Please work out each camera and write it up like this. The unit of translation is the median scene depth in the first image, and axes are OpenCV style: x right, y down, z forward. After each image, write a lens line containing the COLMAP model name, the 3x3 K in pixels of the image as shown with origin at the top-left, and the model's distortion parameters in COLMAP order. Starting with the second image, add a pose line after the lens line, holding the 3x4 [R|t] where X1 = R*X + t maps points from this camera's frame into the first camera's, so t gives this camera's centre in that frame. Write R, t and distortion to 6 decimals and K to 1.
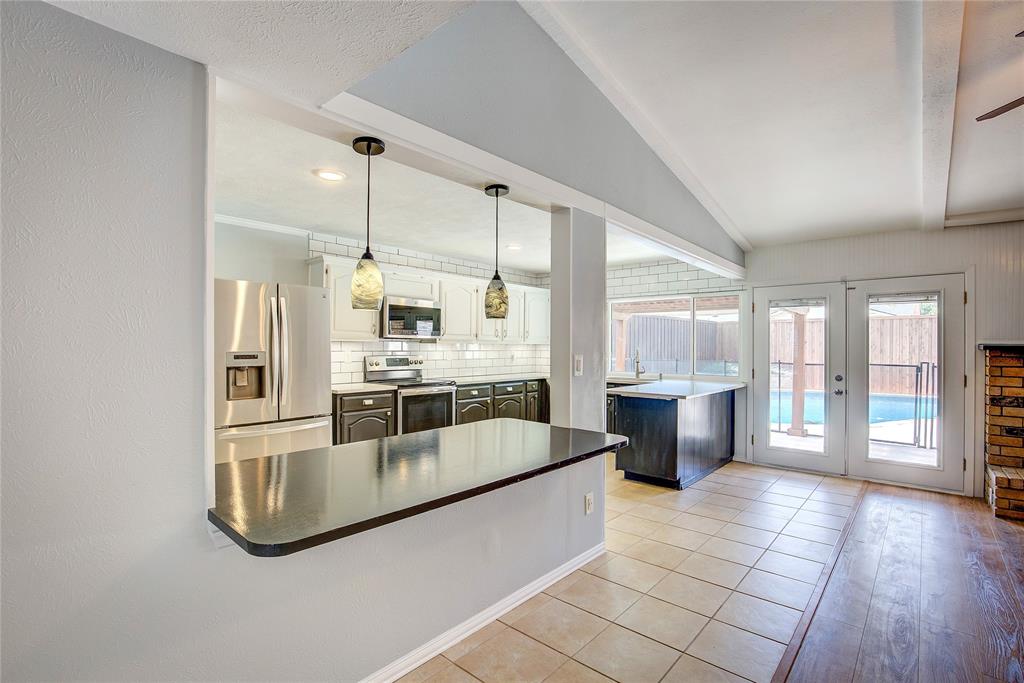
lens RADIAL K [[475.6, 0, 513.1], [0, 475.6, 343.6], [0, 0, 1]] dist [-0.038422, 0.007637]
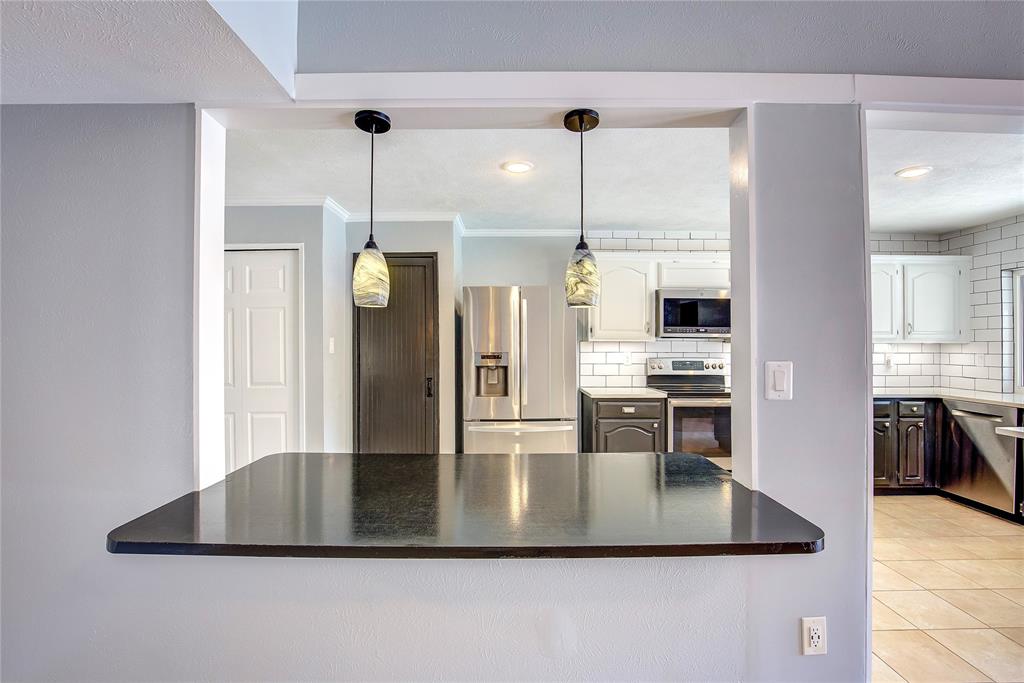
lens RADIAL K [[470.4, 0, 512.2], [0, 470.4, 339.3], [0, 0, 1]] dist [-0.038922, 0.008423]
pose [[0.661912, -0.013392, -0.749462, 0.199755], [0.005081, 0.999898, -0.013380, 0.001720], [0.749564, 0.005048, 0.661912, 0.237129]]
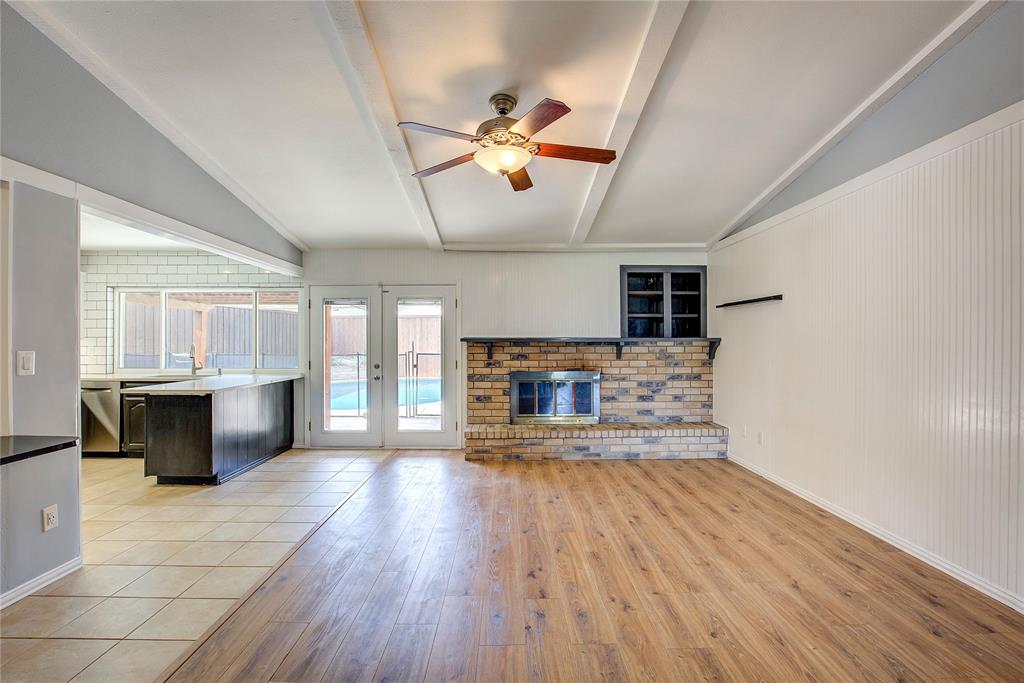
lens RADIAL K [[480.8, 0, 512.0], [0, 480.8, 341.5], [0, 0, 1]] dist [-0.034338, 0.003888]
pose [[0.742385, -0.007626, 0.669930, 0.134431], [0.001308, 0.999950, 0.009933, -0.000781], [-0.669972, -0.006498, 0.742358, -0.138712]]
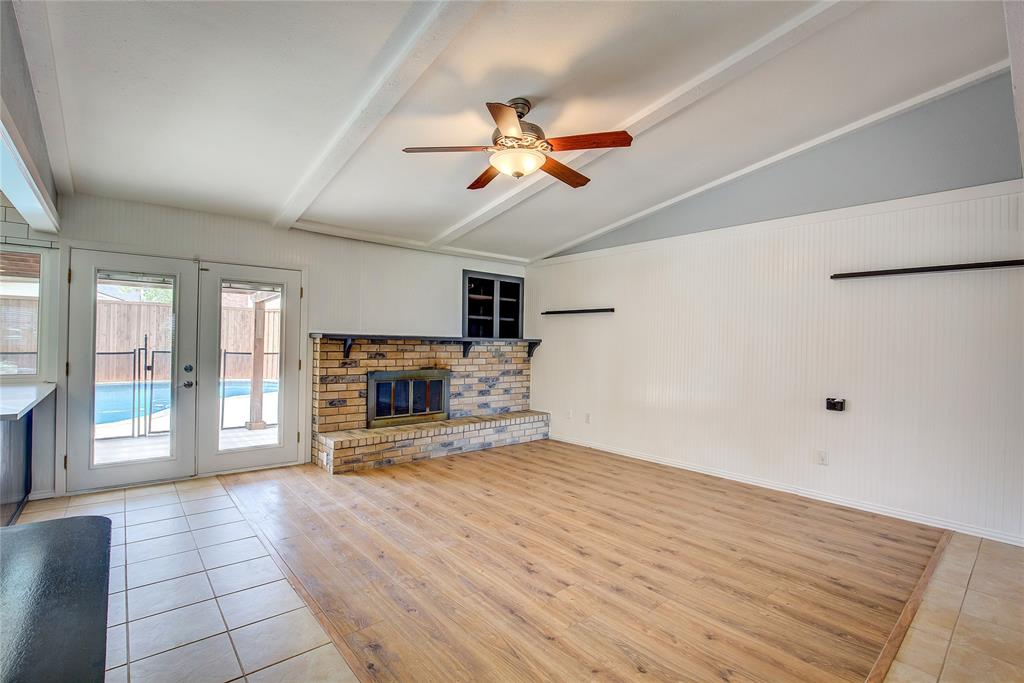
lens RADIAL K [[467.6, 0, 513.7], [0, 467.6, 340.0], [0, 0, 1]] dist [-0.031024, 0.001862]
pose [[0.139505, 0.002124, 0.990219, -0.082143], [-0.023628, 0.999720, 0.001184, 0.004446], [-0.989939, -0.023562, 0.139516, 0.269989]]
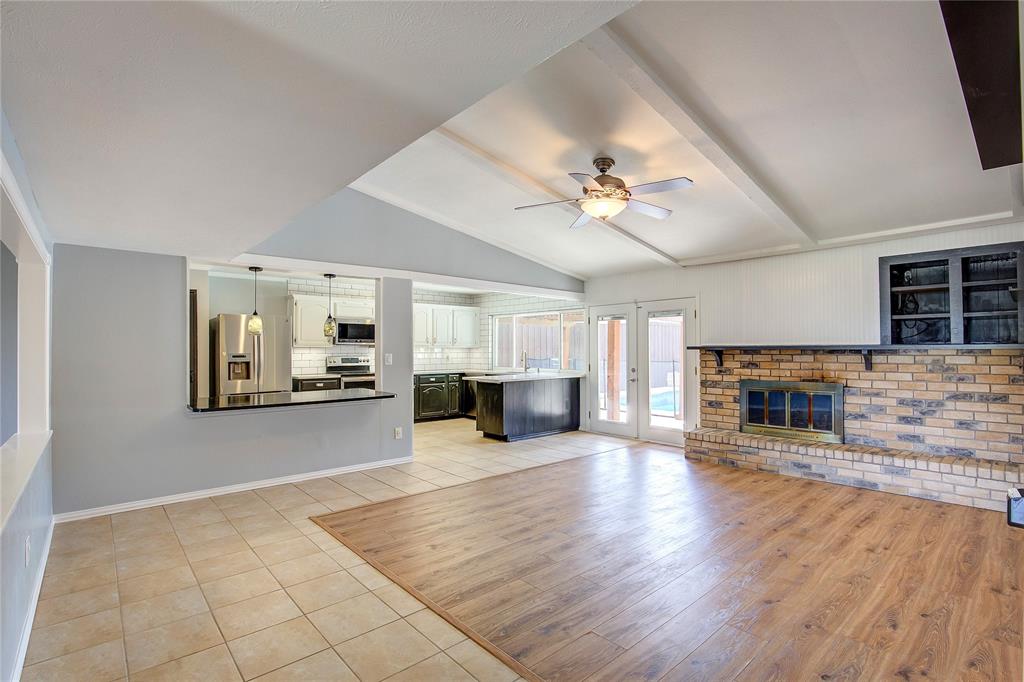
lens RADIAL K [[480.8, 0, 512.0], [0, 480.8, 341.0], [0, 0, 1]] dist [-0.034338, 0.003888]
pose [[0.992660, -0.009447, -0.120565, 0.508258], [0.007990, 0.999889, -0.012567, 0.000371], [0.120671, 0.011512, 0.992626, -0.503871]]
